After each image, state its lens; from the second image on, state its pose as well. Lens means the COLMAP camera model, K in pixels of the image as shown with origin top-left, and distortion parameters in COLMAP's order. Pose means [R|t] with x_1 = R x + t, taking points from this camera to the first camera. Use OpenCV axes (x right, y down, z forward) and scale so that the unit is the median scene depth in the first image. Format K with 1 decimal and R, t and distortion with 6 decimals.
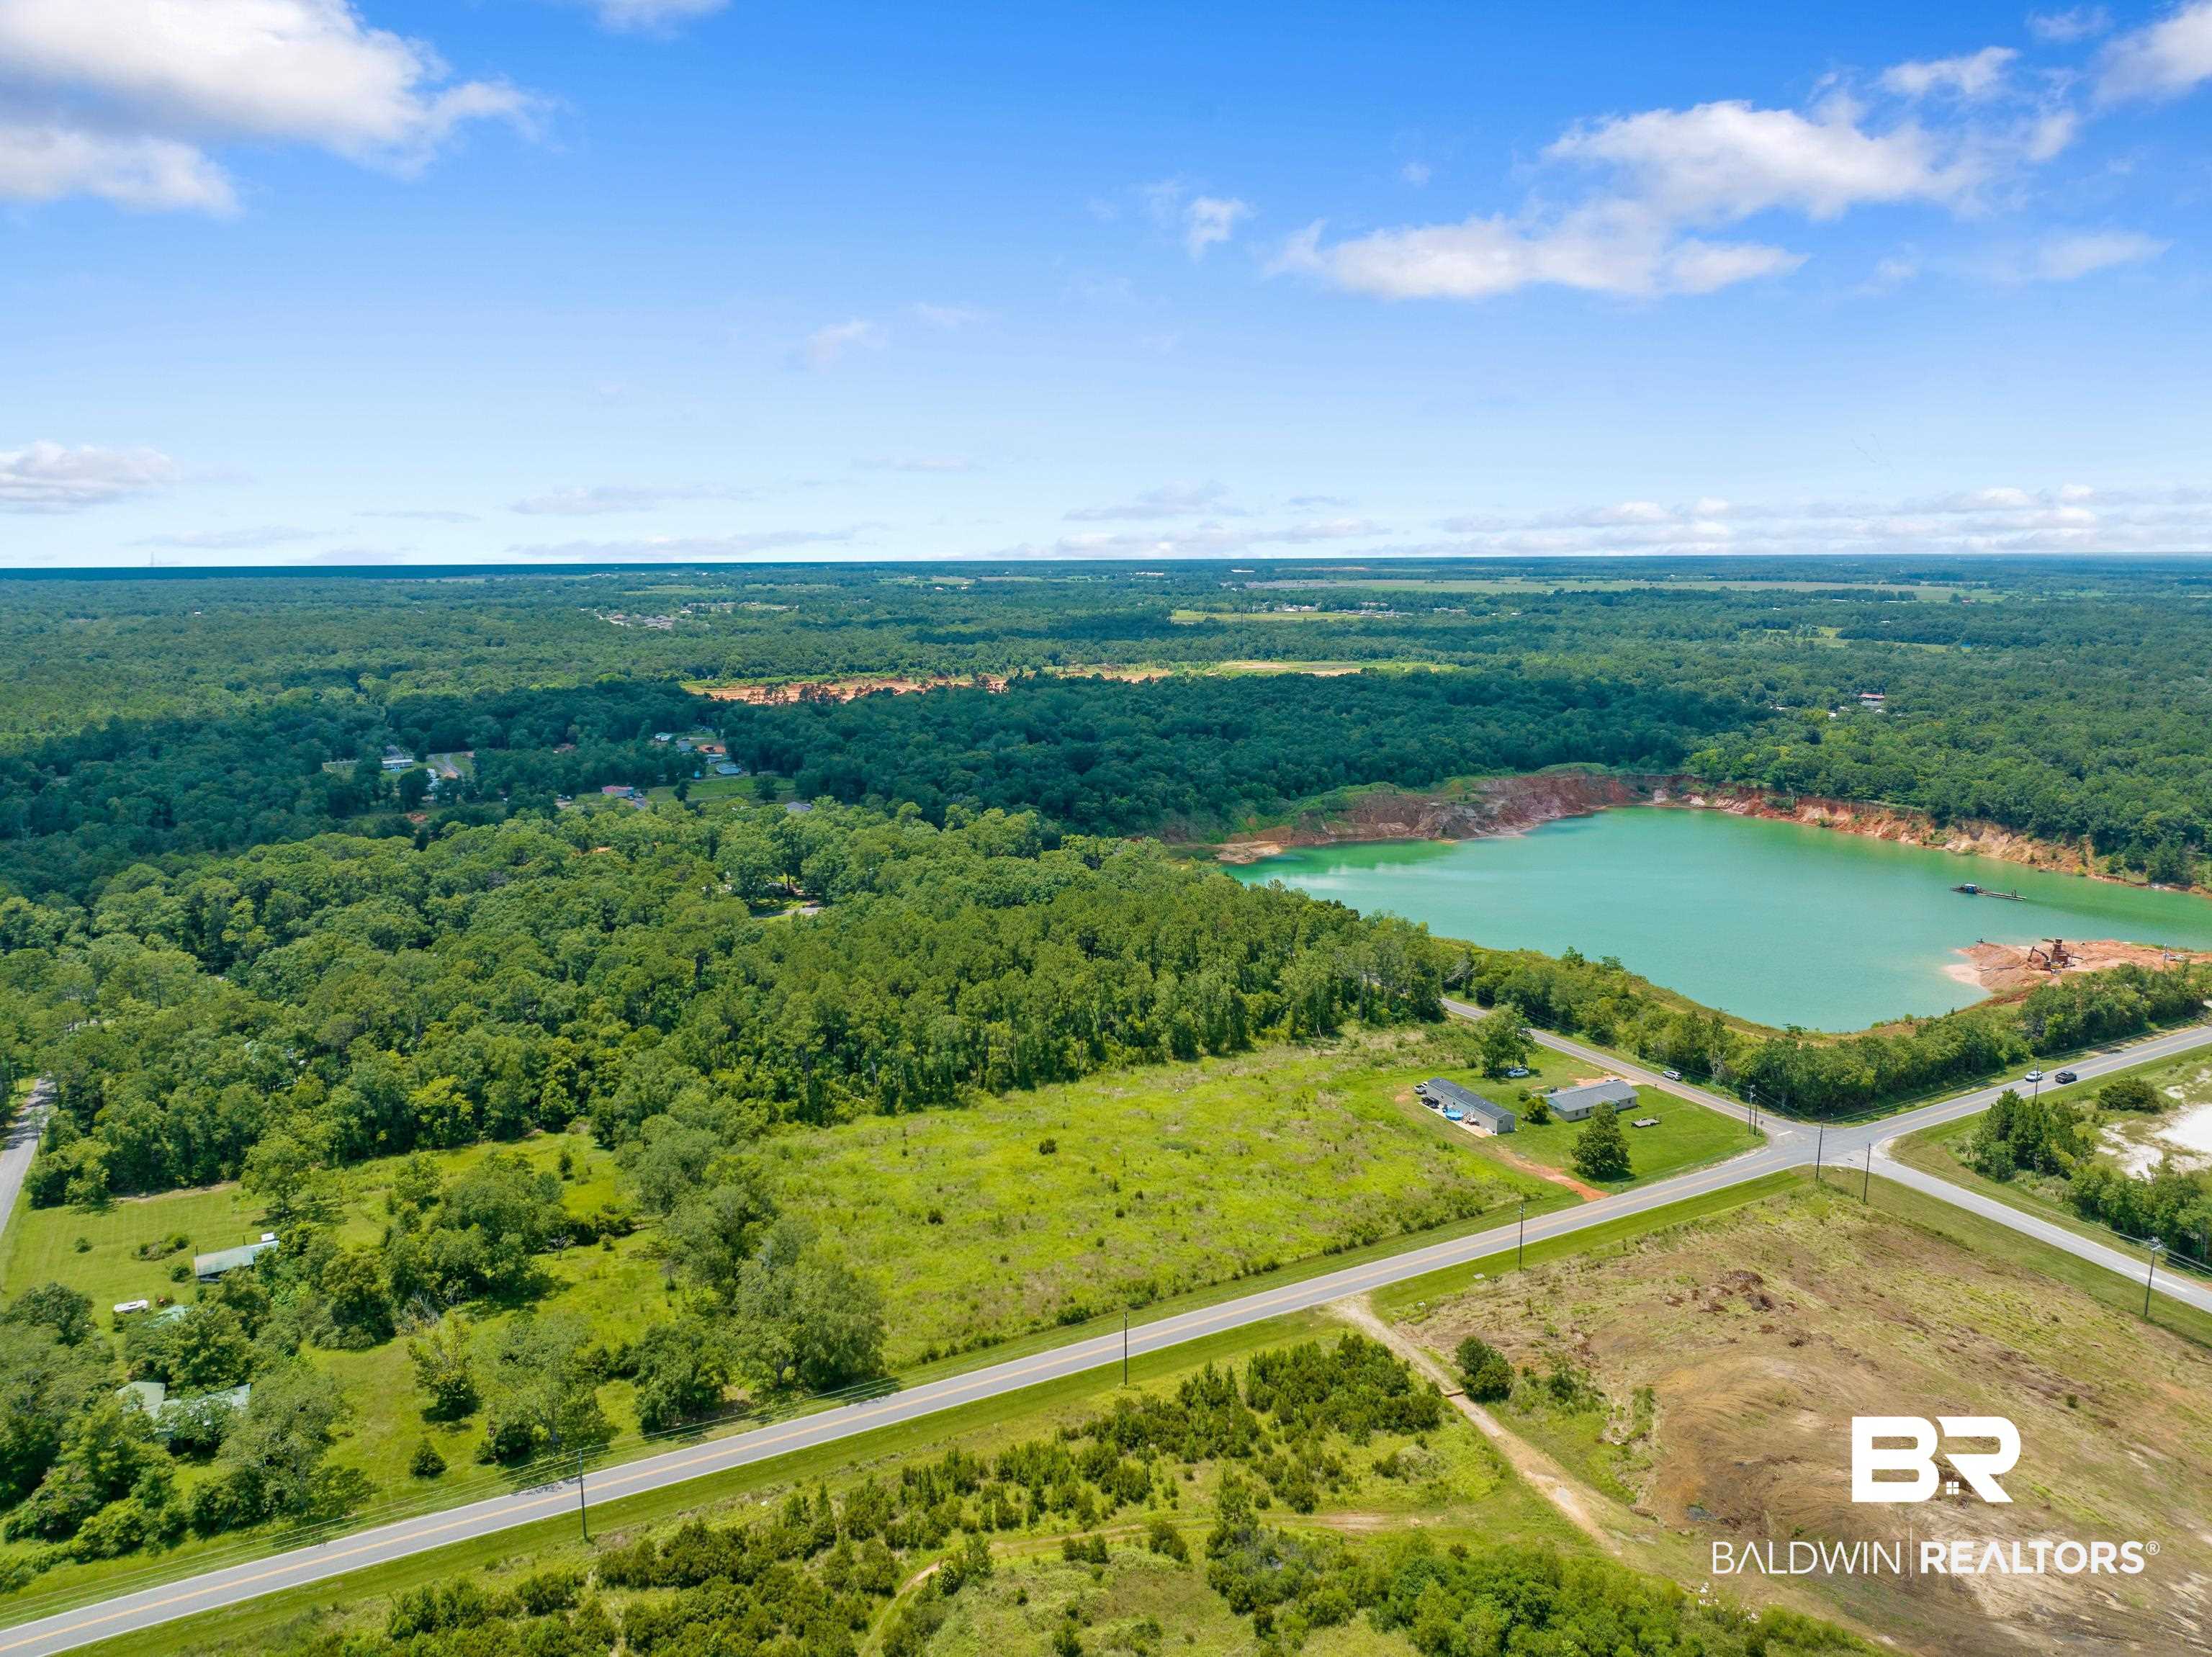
lens RADIAL K [[1558.6, 0, 1107.1], [0, 1558.6, 816.4], [0, 0, 1]] dist [-0.052972, 0.028439]
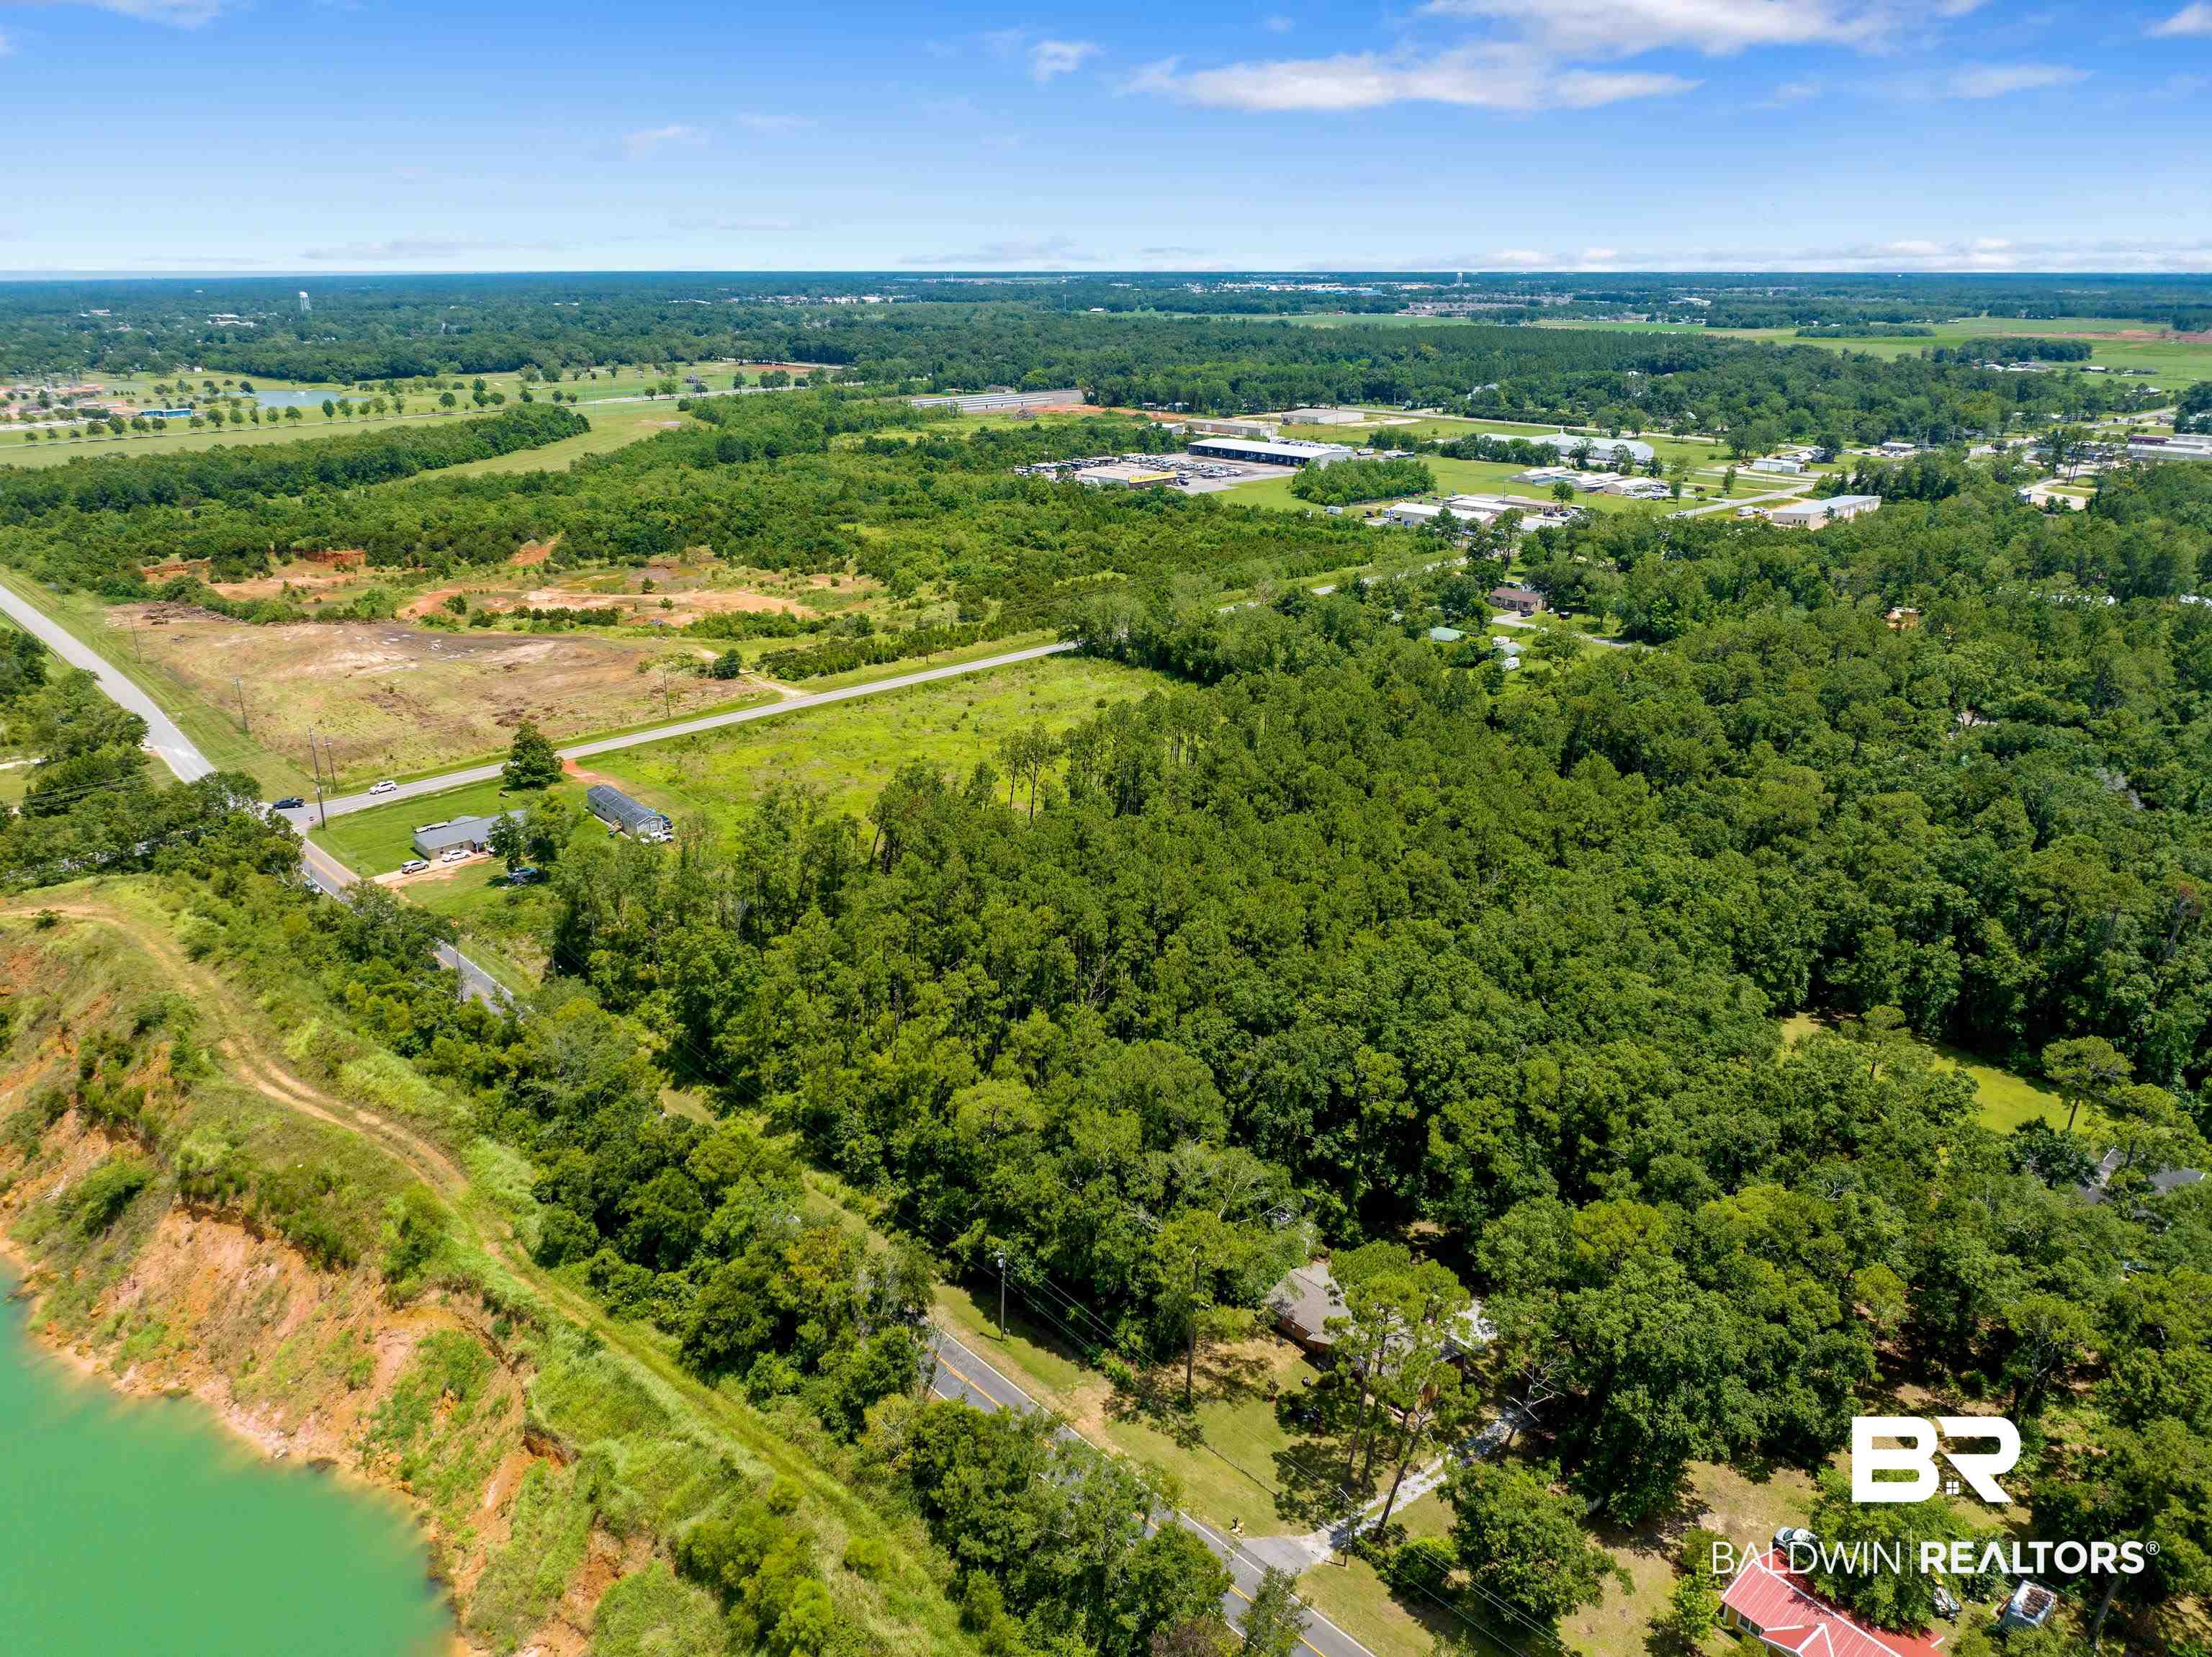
lens RADIAL K [[1547.5, 0, 1107.6], [0, 1547.5, 824.9], [0, 0, 1]] dist [-0.054297, 0.030464]
pose [[-0.964655, 0.088551, -0.248193, 0.197833], [-0.046797, 0.869313, 0.492042, -0.273397], [0.259328, 0.486265, -0.834443, 1.925512]]
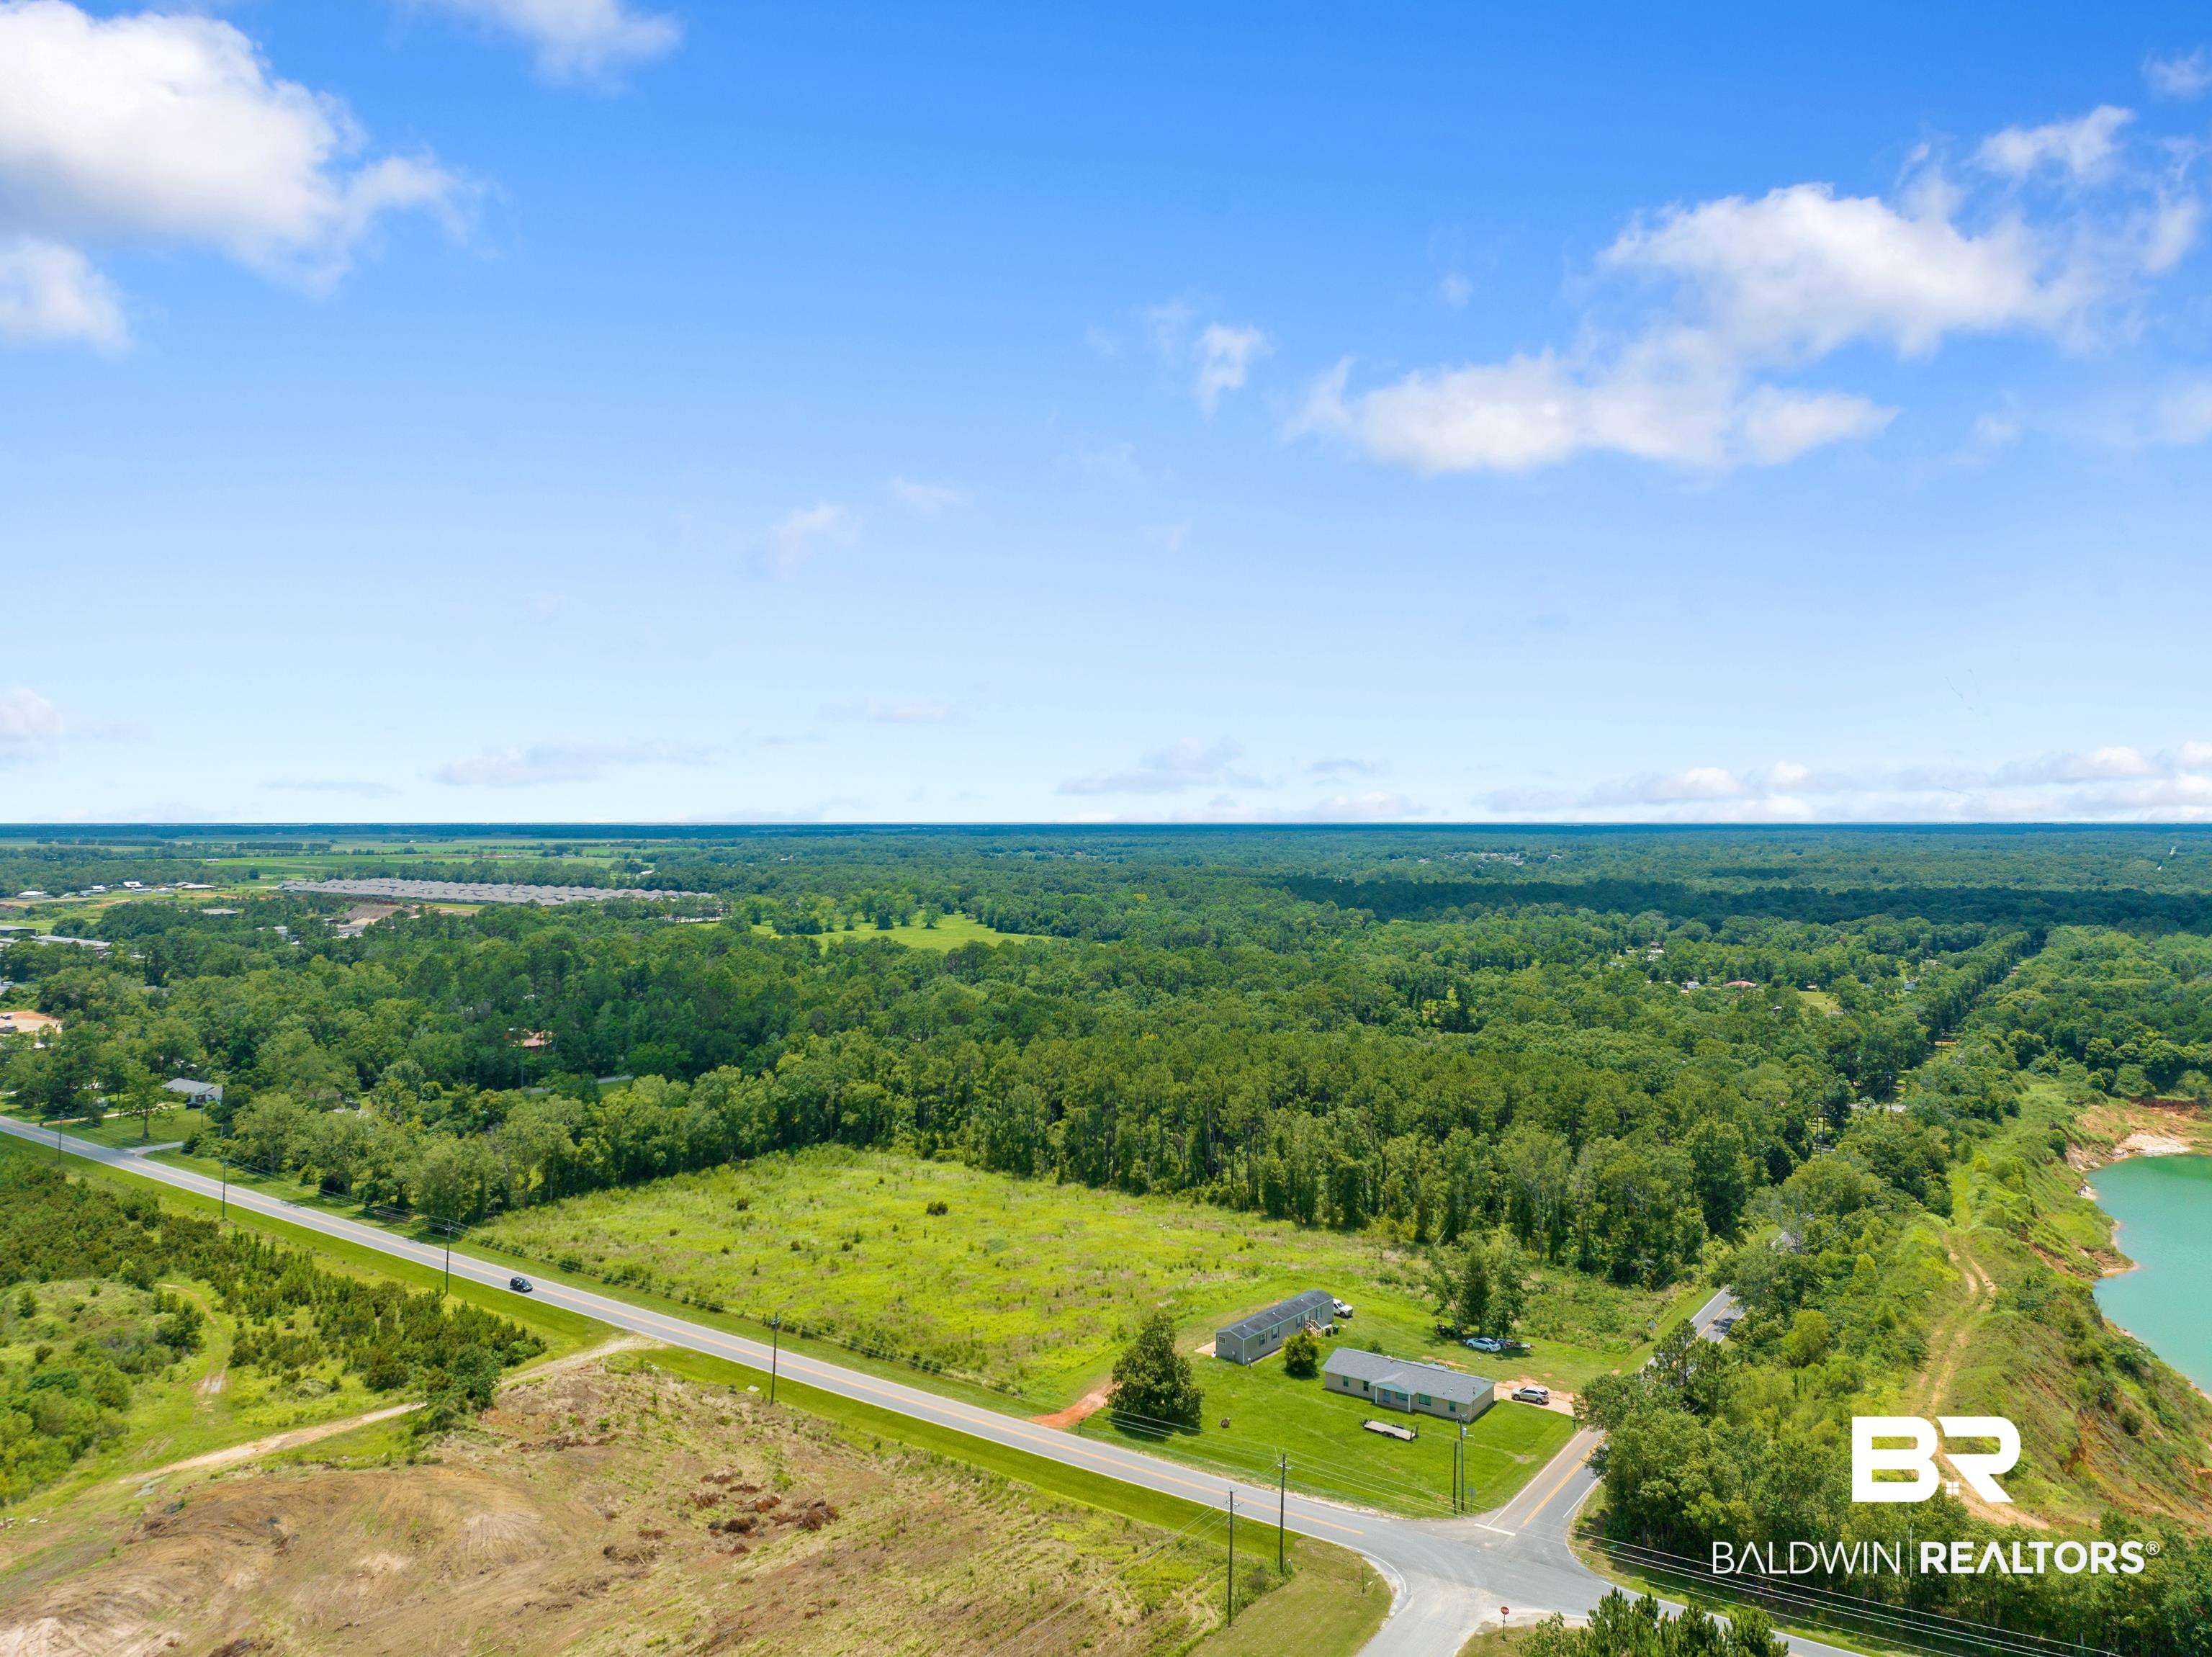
lens RADIAL K [[1558.6, 0, 1107.1], [0, 1558.6, 816.4], [0, 0, 1]] dist [-0.052972, 0.028439]
pose [[0.438480, 0.001652, -0.898739, 0.866288], [-0.155644, 0.985028, -0.074126, 0.028144], [0.885161, 0.172386, 0.432172, 0.632400]]
